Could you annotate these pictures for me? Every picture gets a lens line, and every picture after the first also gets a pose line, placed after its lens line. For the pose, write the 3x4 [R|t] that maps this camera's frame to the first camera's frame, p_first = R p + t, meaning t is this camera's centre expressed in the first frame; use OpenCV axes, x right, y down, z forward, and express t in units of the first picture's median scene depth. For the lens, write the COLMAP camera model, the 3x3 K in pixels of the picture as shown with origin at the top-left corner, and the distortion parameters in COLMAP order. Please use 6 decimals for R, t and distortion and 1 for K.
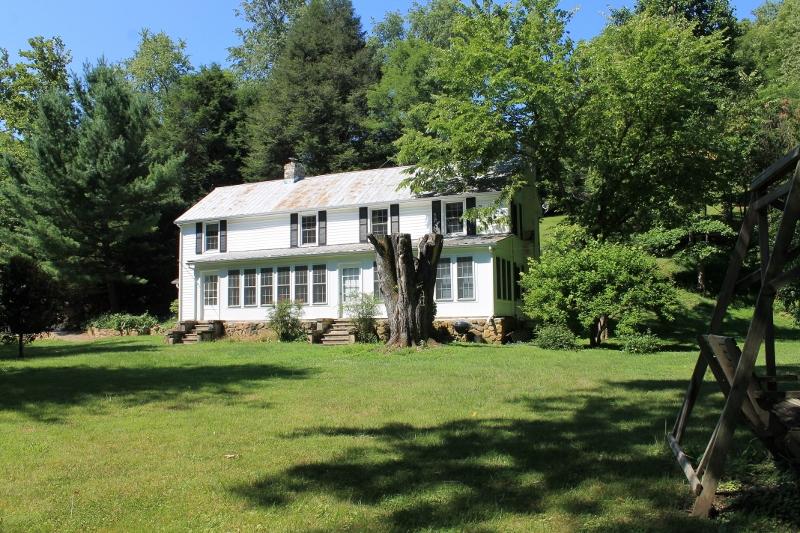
lens RADIAL K [[648.7, 0, 419.3], [0, 648.7, 266.0], [0, 0, 1]] dist [-0.167052, 0.135400]
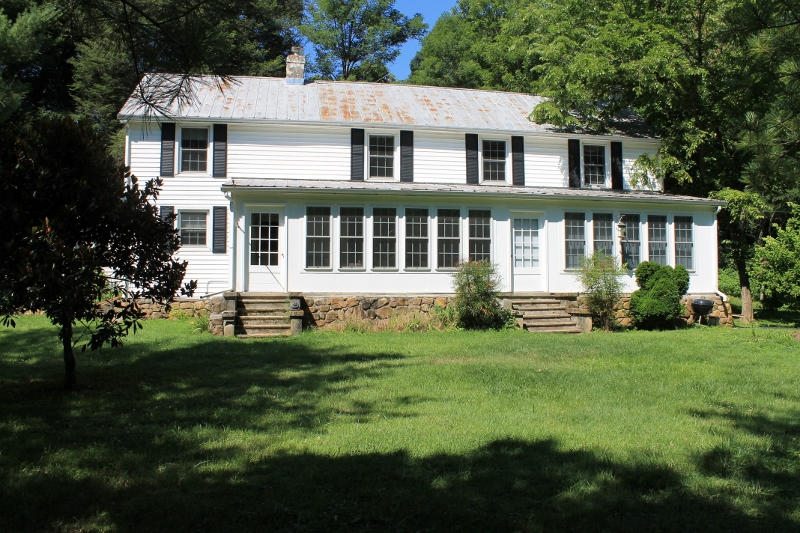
lens RADIAL K [[648.7, 0, 419.3], [0, 648.7, 266.0], [0, 0, 1]] dist [-0.167052, 0.135400]
pose [[0.856318, 0.037270, 0.515102, -0.514893], [-0.061570, 0.997647, 0.030173, 0.036659], [-0.512765, -0.057552, 0.856598, 0.439542]]
